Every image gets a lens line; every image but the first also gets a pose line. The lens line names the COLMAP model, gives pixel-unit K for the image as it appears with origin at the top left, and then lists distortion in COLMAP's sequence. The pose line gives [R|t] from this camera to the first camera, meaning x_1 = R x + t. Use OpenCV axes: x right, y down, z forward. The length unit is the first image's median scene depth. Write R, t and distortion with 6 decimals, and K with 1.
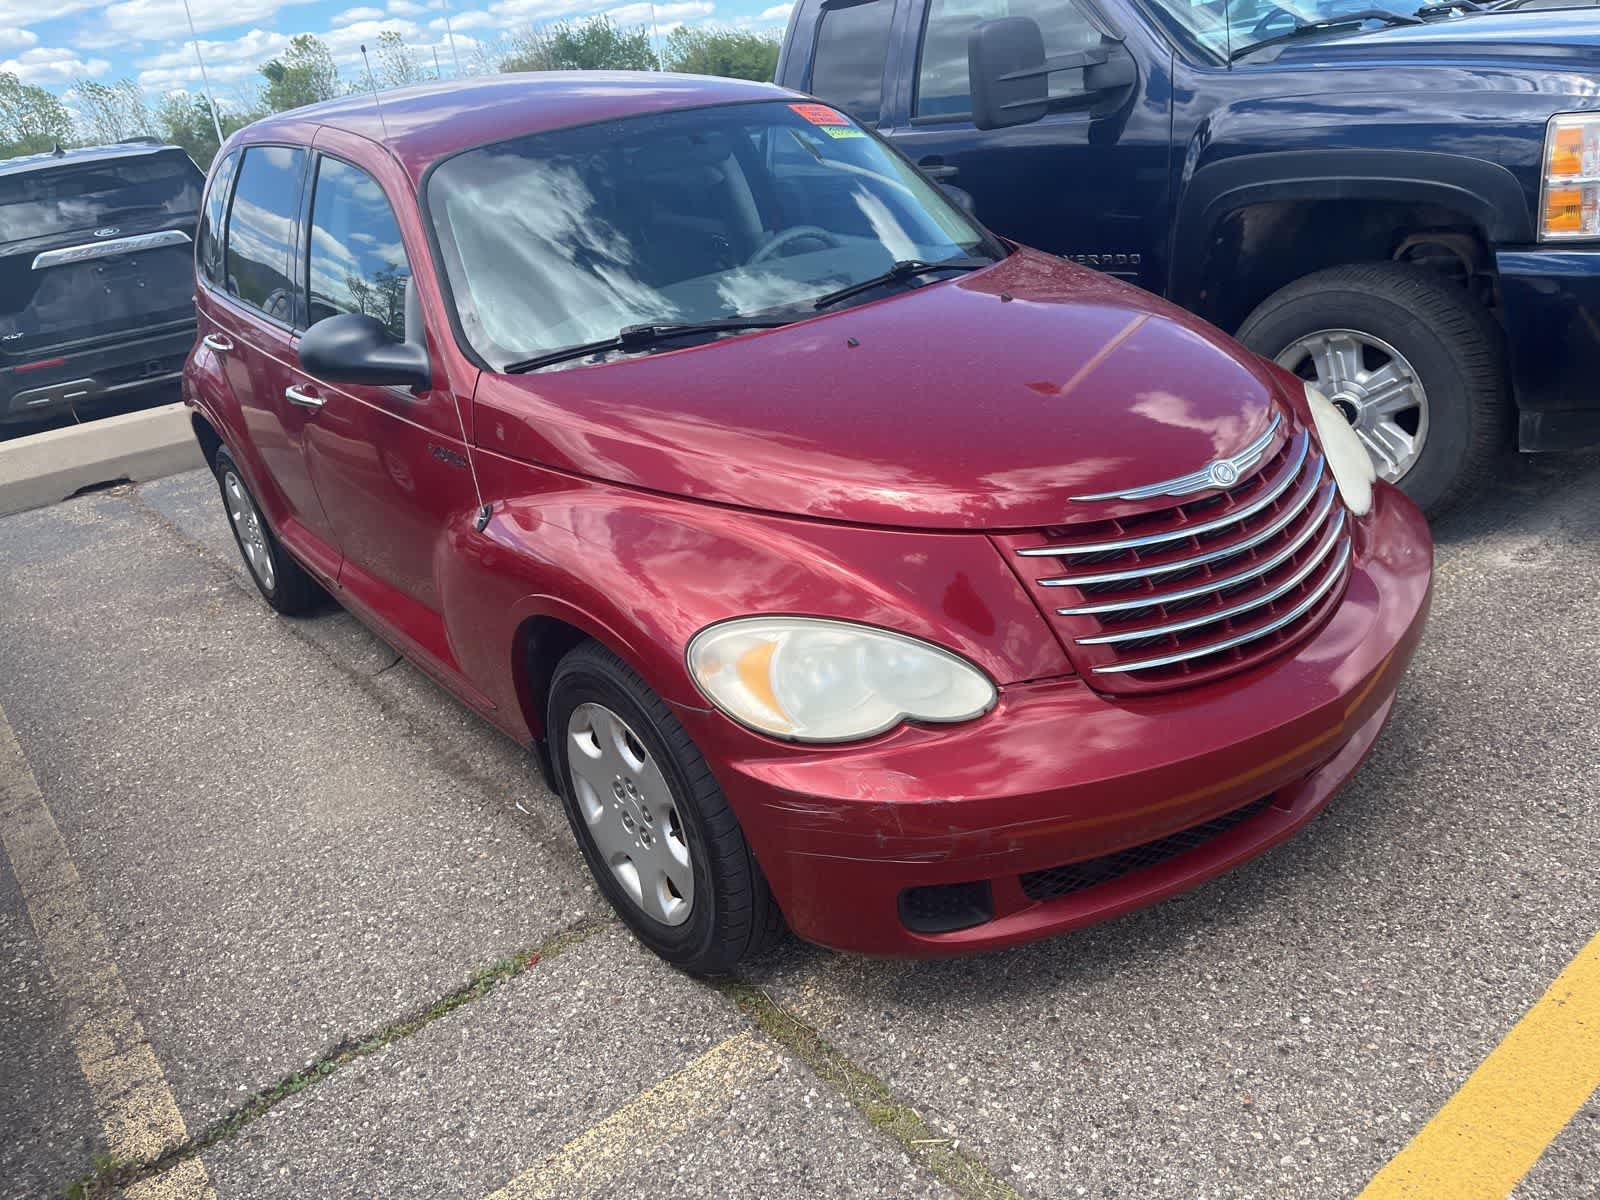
lens RADIAL K [[1196.6, 0, 800.0], [0, 1196.6, 600.0], [0, 0, 1]] dist [0.100707, -0.142040]
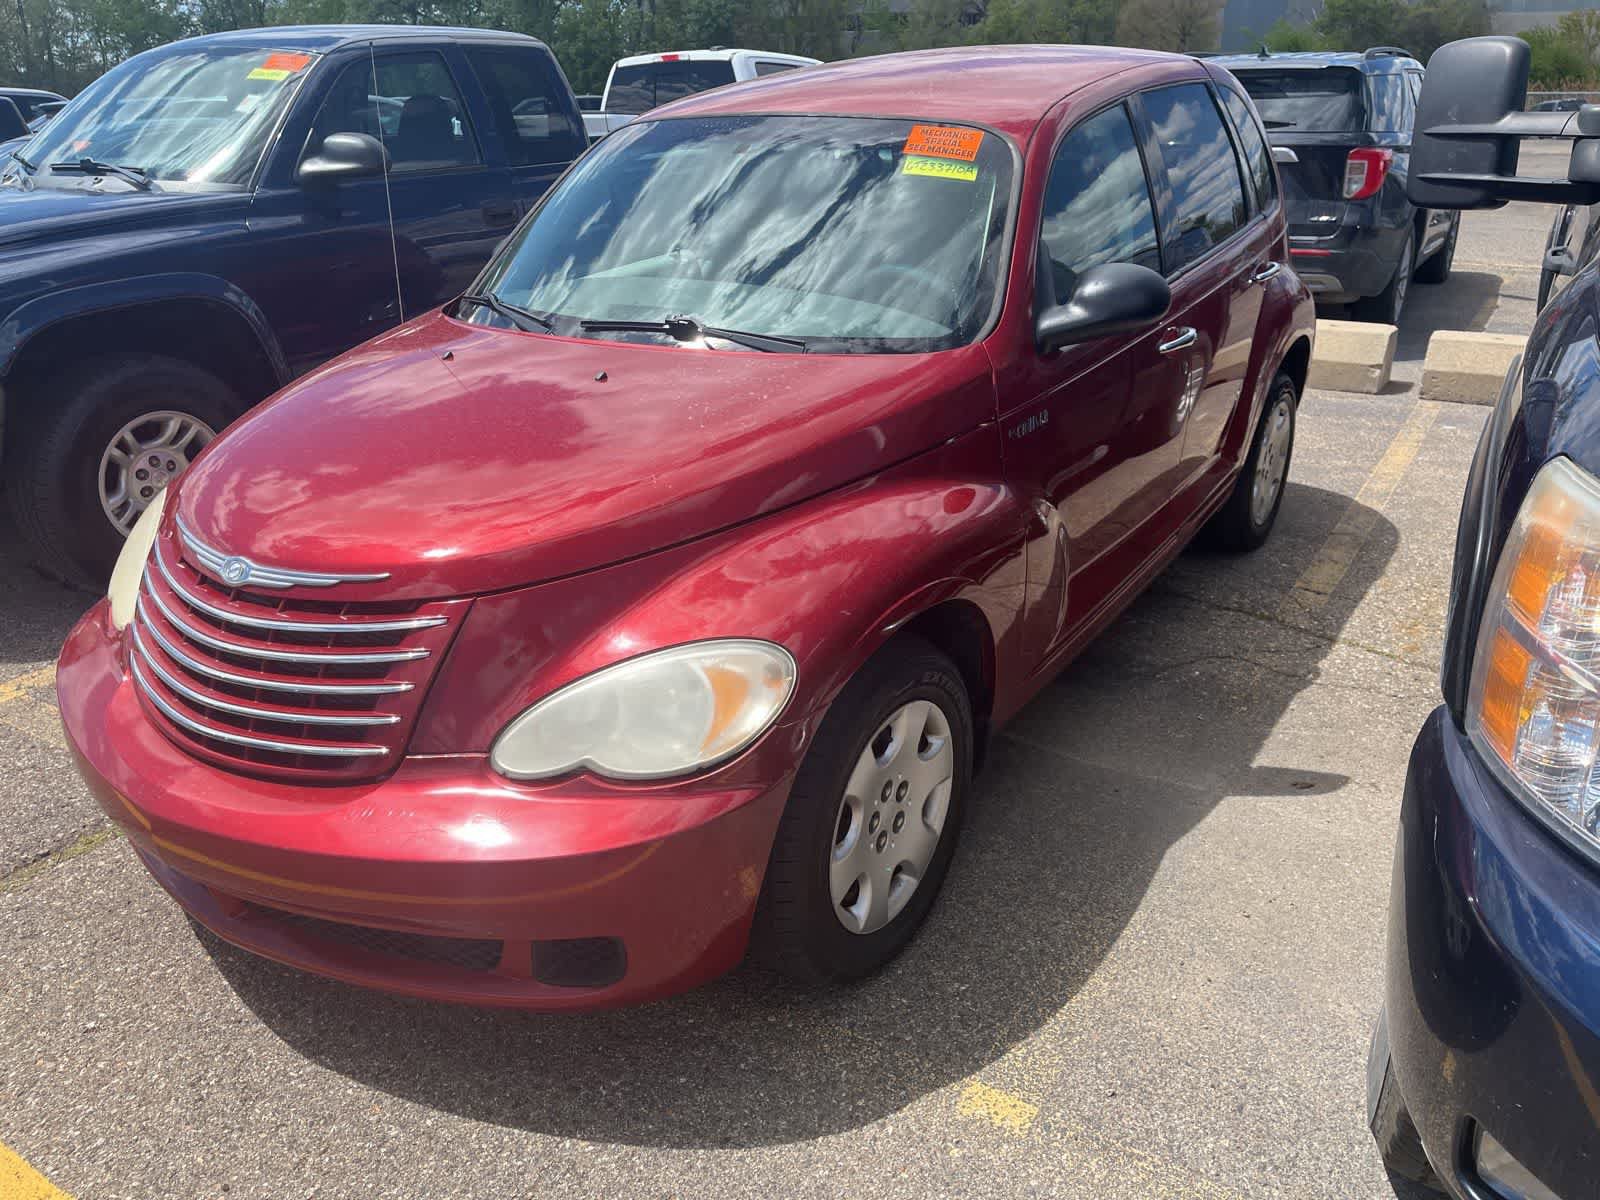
lens RADIAL K [[1202.5, 0, 817.5], [0, 1202.5, 609.1], [0, 0, 1]] dist [0.088781, -0.123398]
pose [[0.336017, 0.474826, -0.813408, 1.156197], [-0.391636, 0.855860, 0.337824, -0.519801], [0.856571, 0.205046, 0.473542, 0.817257]]
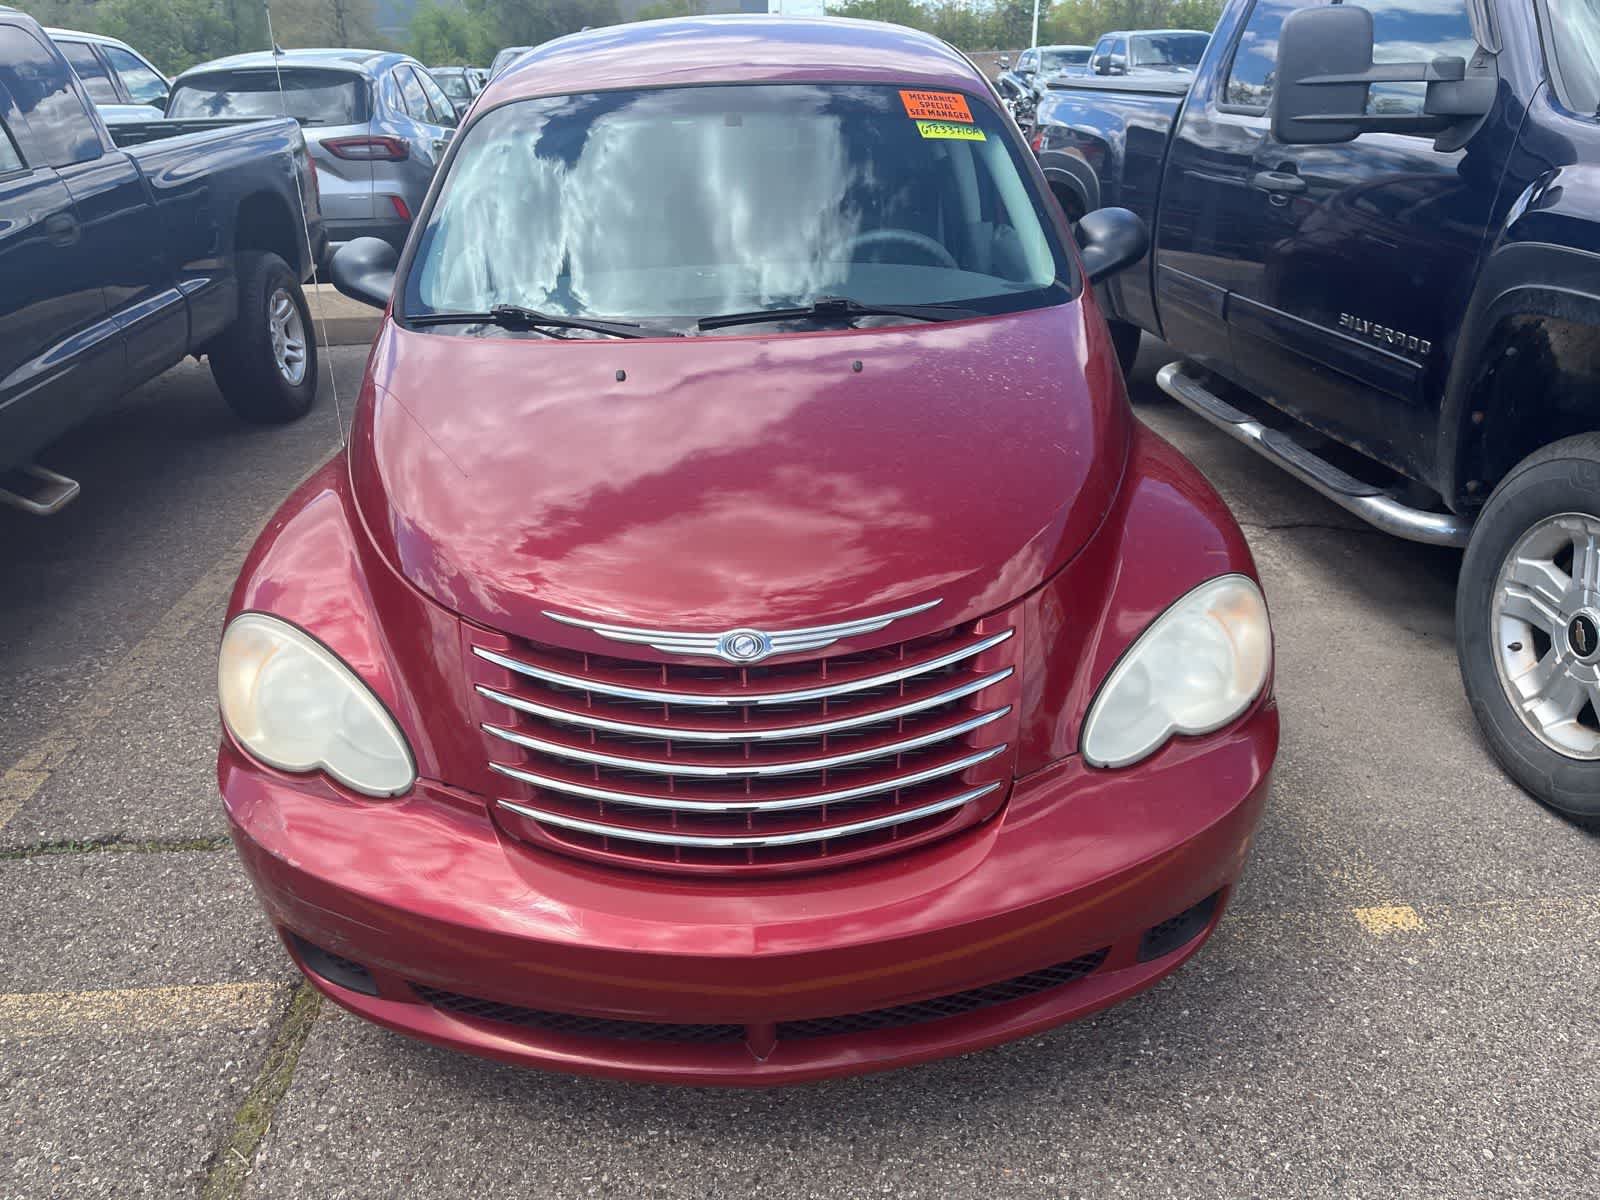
lens RADIAL K [[1192.7, 0, 795.8], [0, 1192.7, 623.9], [0, 0, 1]] dist [0.093279, -0.115922]
pose [[0.813140, 0.337928, -0.473929, 0.656306], [-0.294802, 0.941157, 0.165274, -0.228167], [0.501892, 0.005324, 0.864914, 0.275897]]
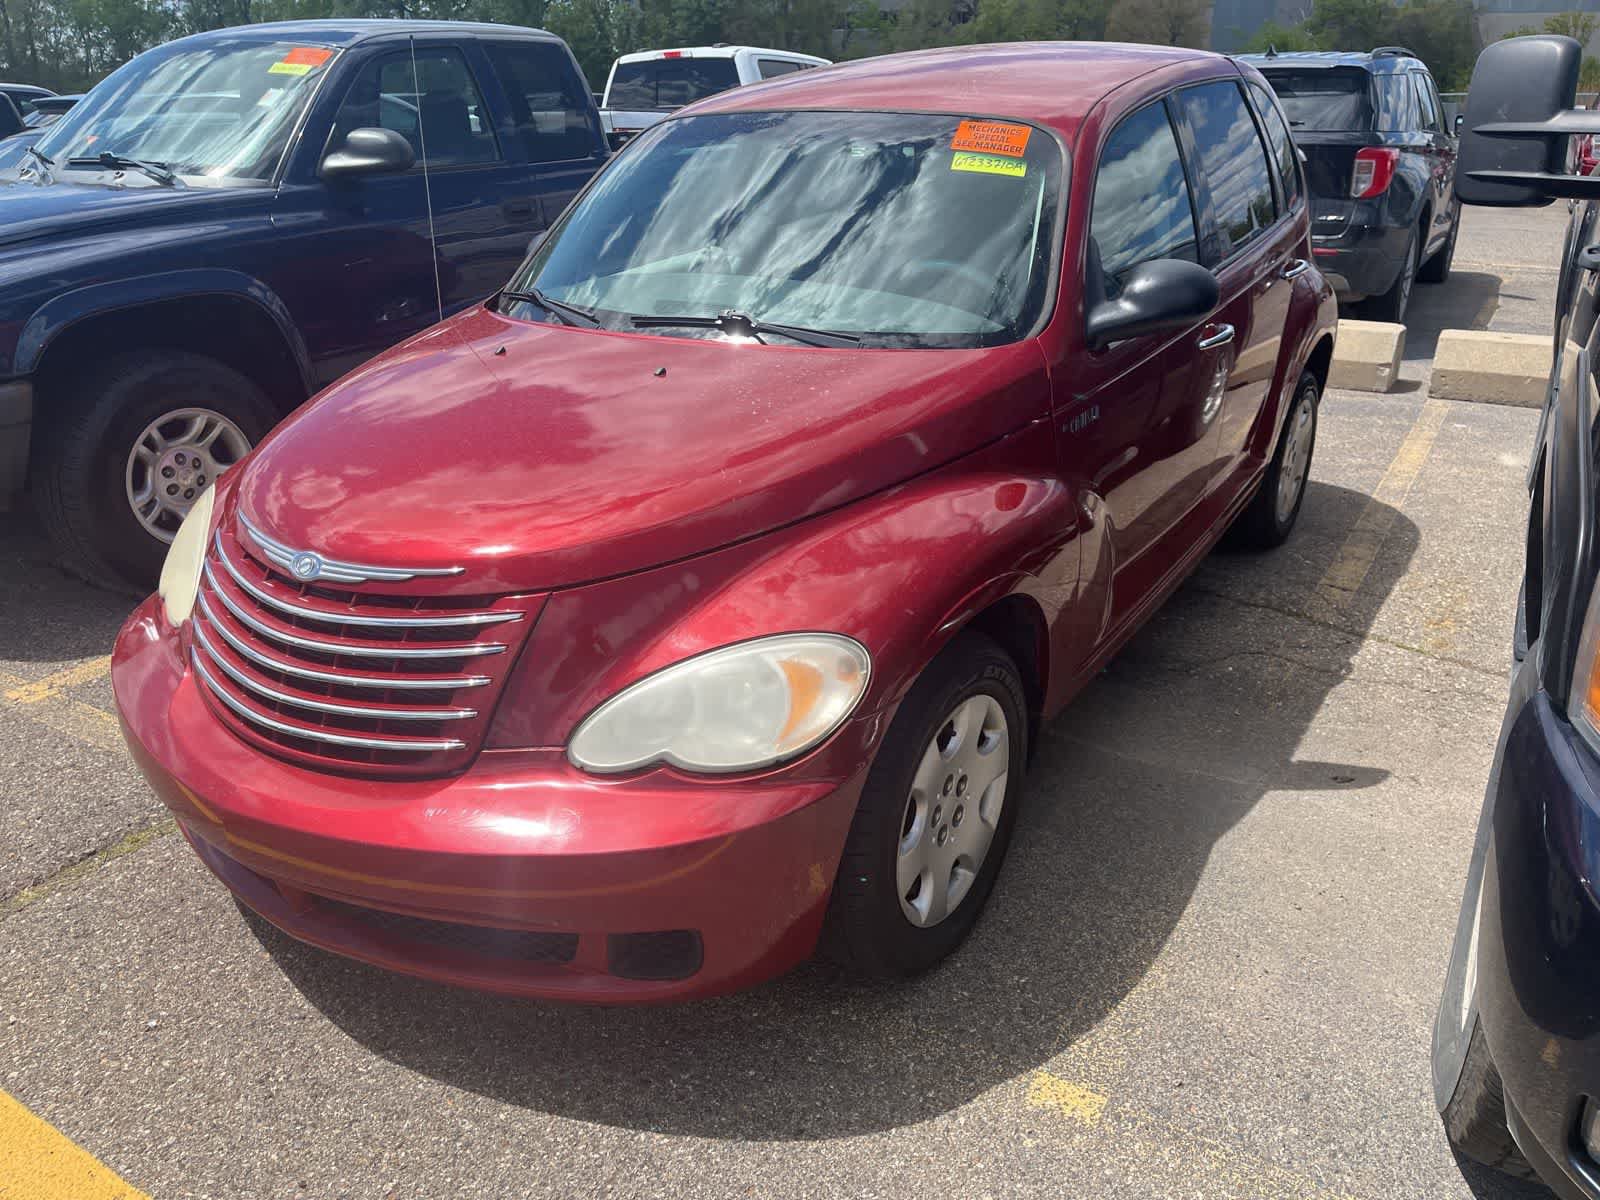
lens RADIAL K [[1199.9, 0, 822.8], [0, 1199.9, 617.3], [0, 0, 1]] dist [0.087601, -0.118407]
pose [[0.348031, 0.479849, -0.805369, 1.138307], [-0.394628, 0.854243, 0.338435, -0.494093], [0.850378, 0.200035, 0.486665, 0.768124]]
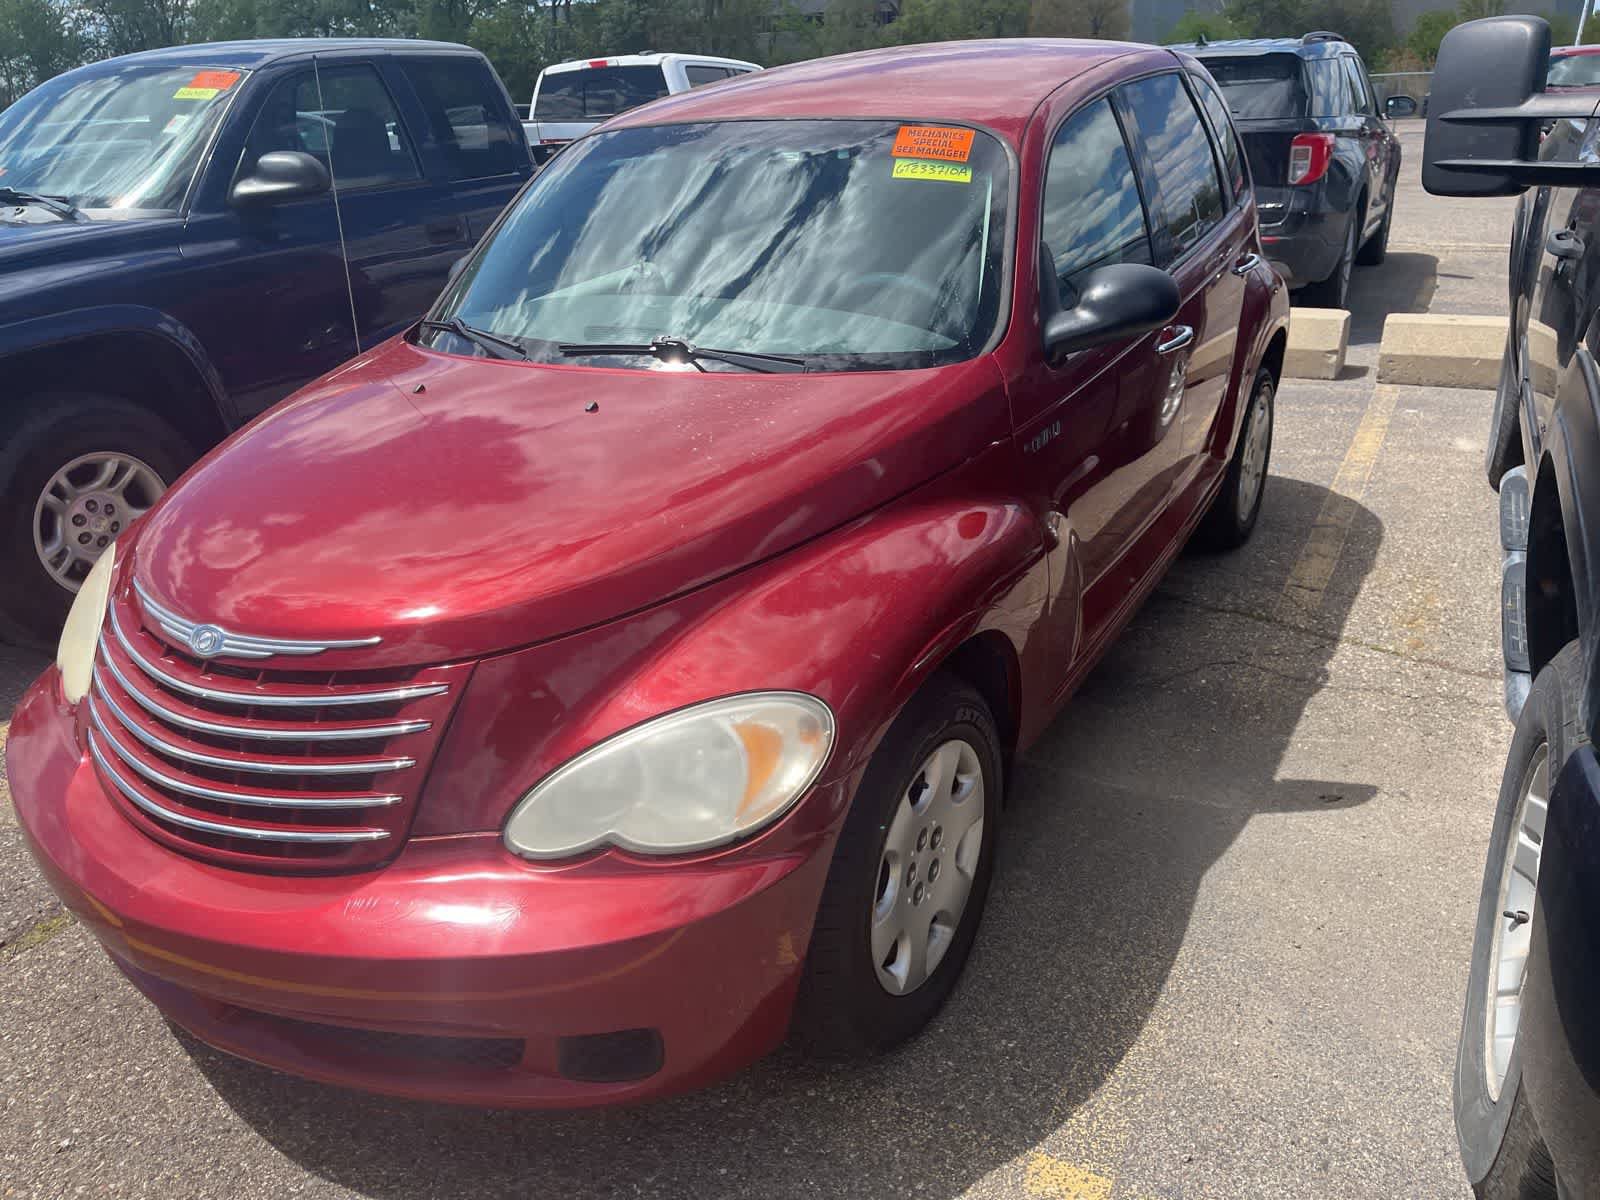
lens RADIAL K [[1196.6, 0, 800.0], [0, 1196.6, 600.0], [0, 0, 1]] dist [0.100707, -0.142040]
pose [[0.386278, 0.453608, -0.803137, 1.063420], [-0.364336, 0.874951, 0.318937, -0.499716], [0.847377, 0.169414, 0.503241, 0.793334]]
